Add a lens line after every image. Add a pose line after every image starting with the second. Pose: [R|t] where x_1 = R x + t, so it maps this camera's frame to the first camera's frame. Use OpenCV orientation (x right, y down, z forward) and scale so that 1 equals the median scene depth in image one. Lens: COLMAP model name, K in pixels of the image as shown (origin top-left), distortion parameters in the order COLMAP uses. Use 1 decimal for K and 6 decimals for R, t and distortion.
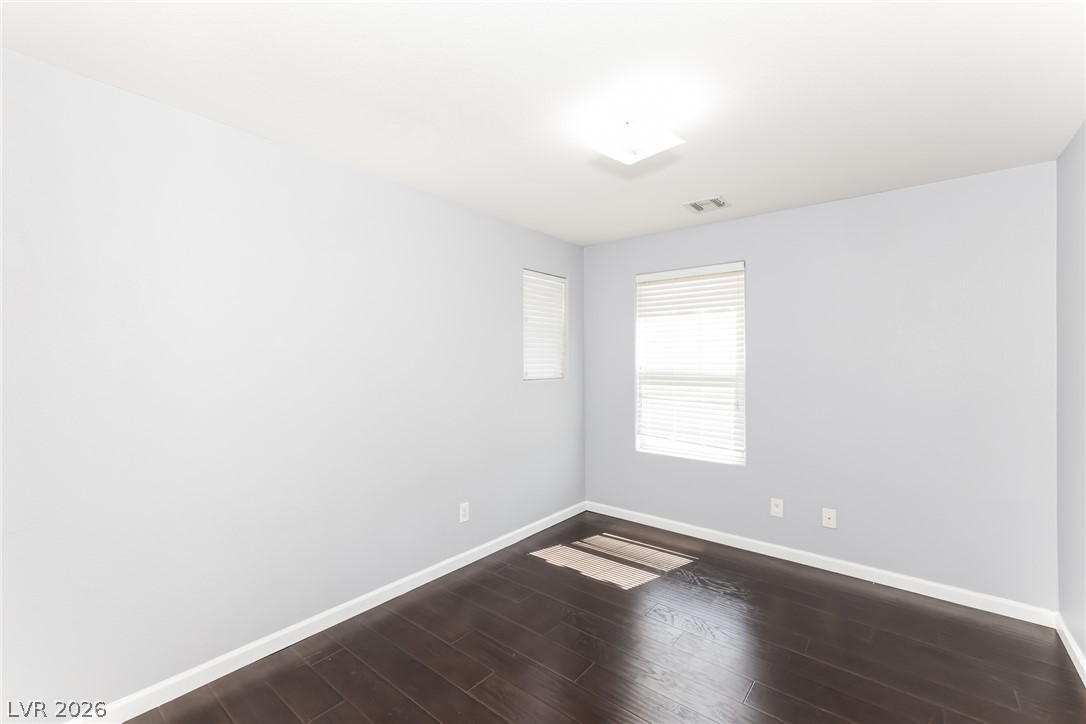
lens RADIAL K [[456.3, 0, 548.8], [0, 456.3, 356.4], [0, 0, 1]] dist [0.000665, 0.000126]
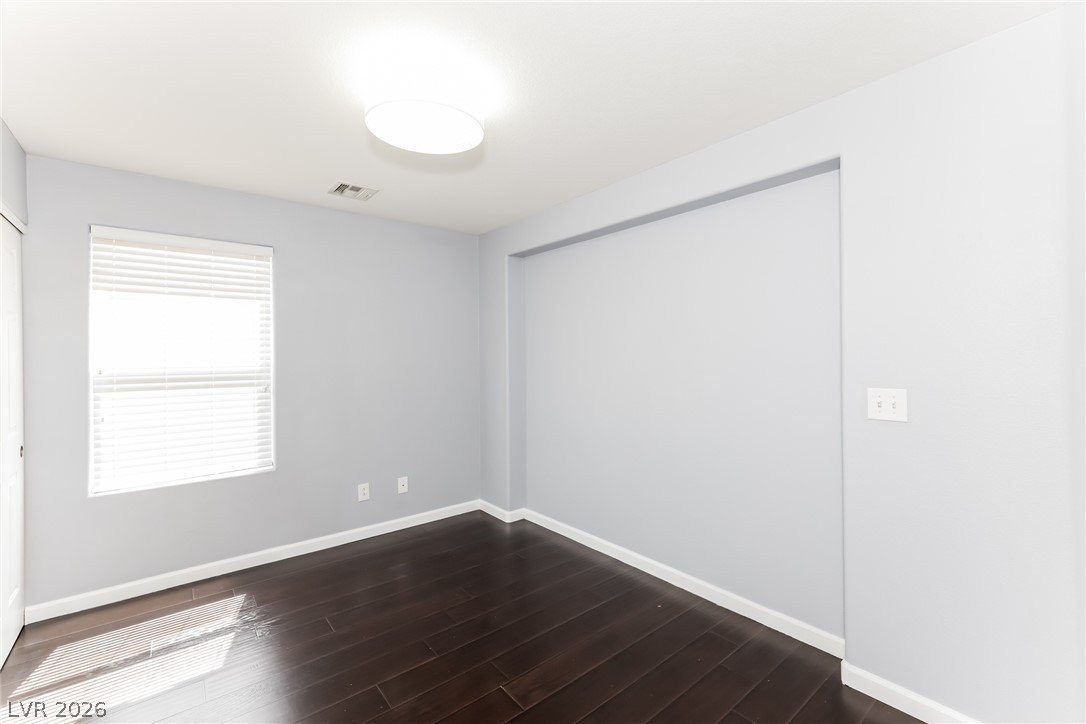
lens RADIAL K [[456.3, 0, 548.8], [0, 456.3, 356.4], [0, 0, 1]] dist [0.000665, 0.000126]
pose [[0.203905, -0.009238, 0.978947, -0.340008], [-0.005976, 0.999925, 0.010681, -0.002149], [-0.978973, -0.008028, 0.203834, 0.259397]]
